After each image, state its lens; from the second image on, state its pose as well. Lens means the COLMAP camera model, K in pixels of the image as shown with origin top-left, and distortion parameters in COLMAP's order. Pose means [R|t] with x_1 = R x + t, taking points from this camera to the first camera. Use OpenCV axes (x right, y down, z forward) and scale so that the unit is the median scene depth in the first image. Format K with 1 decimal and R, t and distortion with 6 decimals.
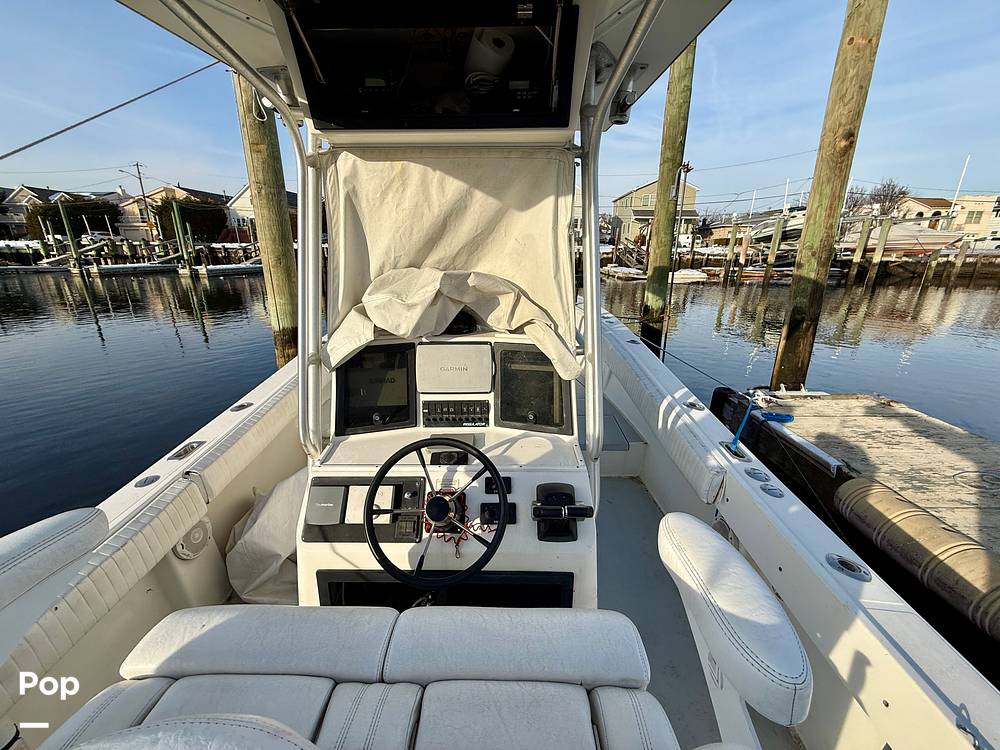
lens RADIAL K [[398.3, 0, 504.2], [0, 398.3, 383.6], [0, 0, 1]] dist [-0.010064, 0.001704]
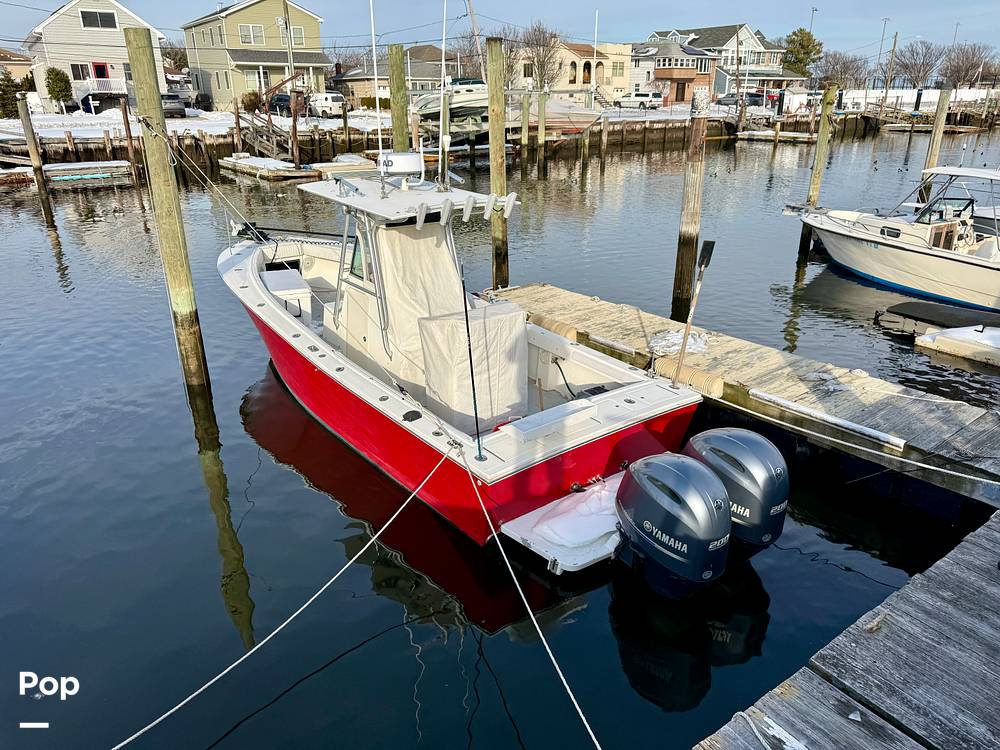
lens RADIAL K [[684.0, 0, 502.2], [0, 684.0, 374.1], [0, 0, 1]] dist [0.013289, -0.007637]
pose [[0.783456, -0.241266, 0.572702, -0.151211], [0.207961, 0.970215, 0.124239, 0.001188], [-0.585619, 0.021764, 0.810294, -0.197046]]
